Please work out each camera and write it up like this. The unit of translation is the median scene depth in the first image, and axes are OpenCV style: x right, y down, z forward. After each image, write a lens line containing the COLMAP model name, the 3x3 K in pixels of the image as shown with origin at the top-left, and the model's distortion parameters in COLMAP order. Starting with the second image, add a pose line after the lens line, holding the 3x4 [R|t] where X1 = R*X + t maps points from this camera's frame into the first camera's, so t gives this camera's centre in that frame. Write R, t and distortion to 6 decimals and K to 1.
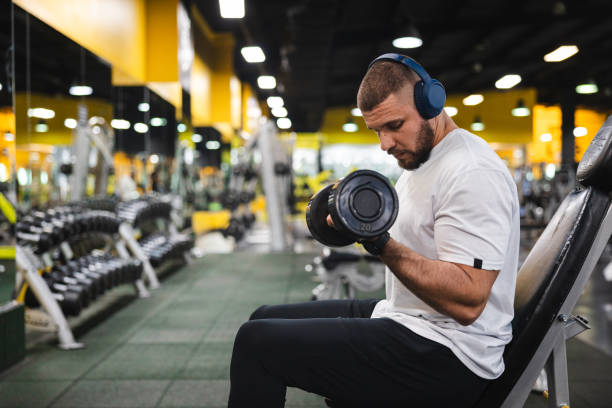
lens RADIAL K [[797.3, 0, 306.0], [0, 797.3, 204.0], [0, 0, 1]] dist [0.004079, -0.007463]
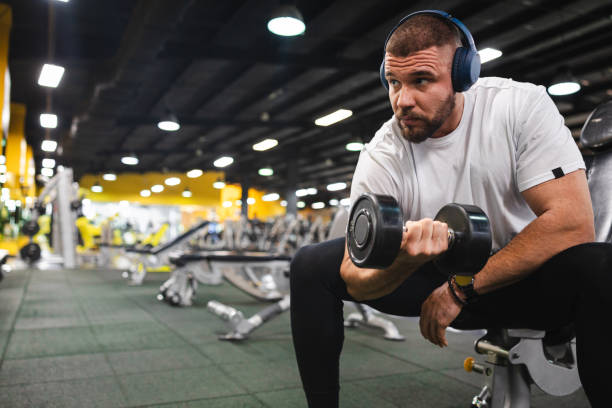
lens RADIAL K [[517.1, 0, 306.4], [0, 517.1, 202.1], [0, 0, 1]] dist [-0.000303, 0.006694]
pose [[0.890988, 0.054612, 0.450730, -0.122142], [-0.013166, 0.995430, -0.094583, 0.039530], [-0.453836, 0.078338, 0.887635, 0.117692]]
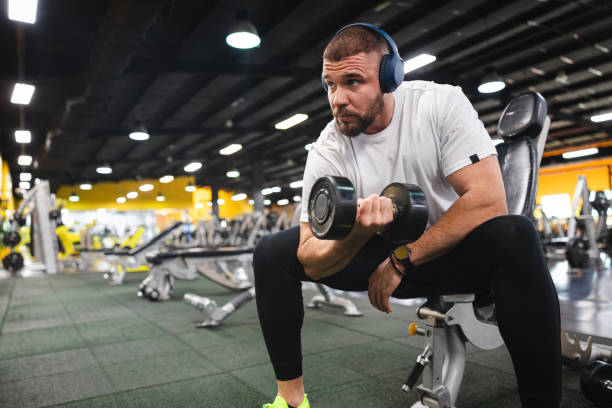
lens RADIAL K [[470.6, 0, 307.1], [0, 470.6, 202.4], [0, 0, 1]] dist [0.001955, 0.000998]
pose [[0.857070, 0.000749, 0.515200, -0.122087], [0.050581, 0.995046, -0.085592, 0.041424], [-0.512711, 0.099417, 0.852786, 0.110424]]
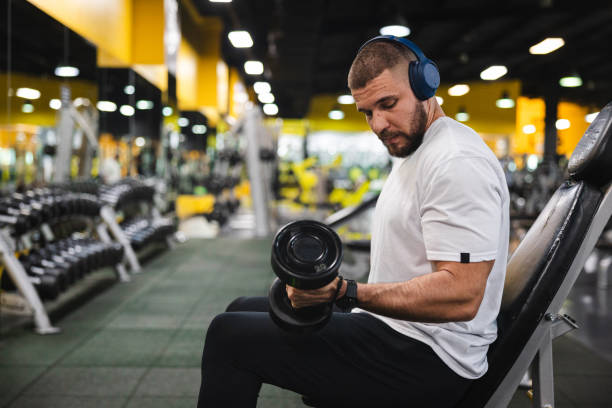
lens RADIAL K [[788.5, 0, 306.0], [0, 788.5, 204.0], [0, 0, 1]] dist [-0.002254, -0.004359]
pose [[0.999615, 0.020128, 0.019087, 0.001734], [-0.020467, 0.999634, 0.017703, -0.001087], [-0.018724, -0.018087, 0.999661, 0.014420]]
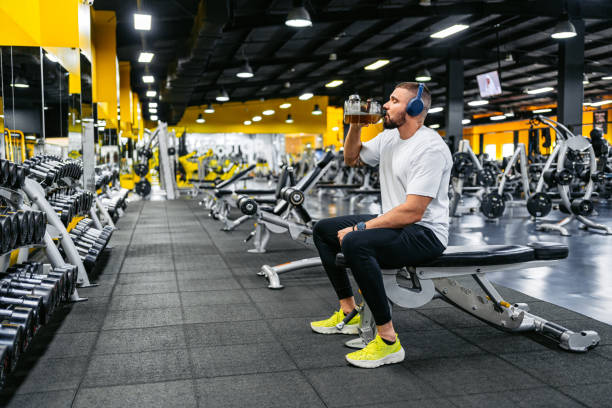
lens RADIAL K [[623.0, 0, 306.0], [0, 623.0, 204.0], [0, 0, 1]] dist [0.003722, 0.000796]
pose [[0.972660, -0.020566, 0.231320, -0.099720], [0.010705, 0.998983, 0.043804, 0.018453], [-0.231985, -0.040130, 0.971891, -0.547906]]
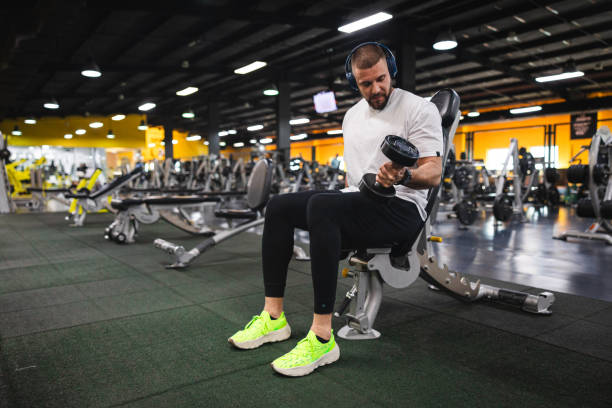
lens RADIAL K [[473.3, 0, 306.0], [0, 473.3, 204.0], [0, 0, 1]] dist [0.004997, 0.000840]
pose [[0.806668, -0.042108, 0.589502, -0.155408], [0.021810, 0.998900, 0.041508, 0.029331], [-0.590602, -0.020626, 0.806699, 0.059539]]
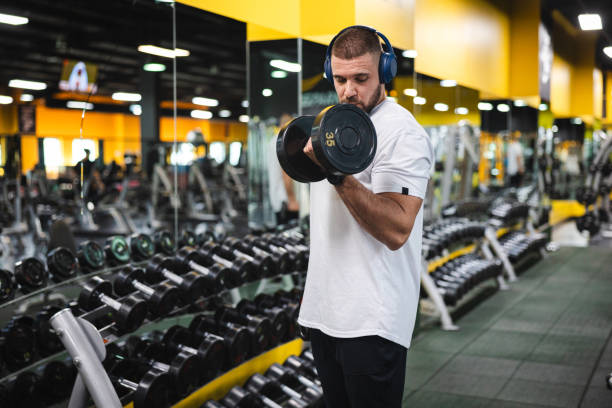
lens RADIAL K [[797.3, 0, 306.0], [0, 797.3, 204.0], [0, 0, 1]] dist [0.004079, -0.007463]
pose [[0.902402, 0.027302, -0.430029, 0.042697], [-0.011023, 0.999127, 0.040302, -0.054341], [0.430754, -0.031628, 0.901915, -0.212921]]
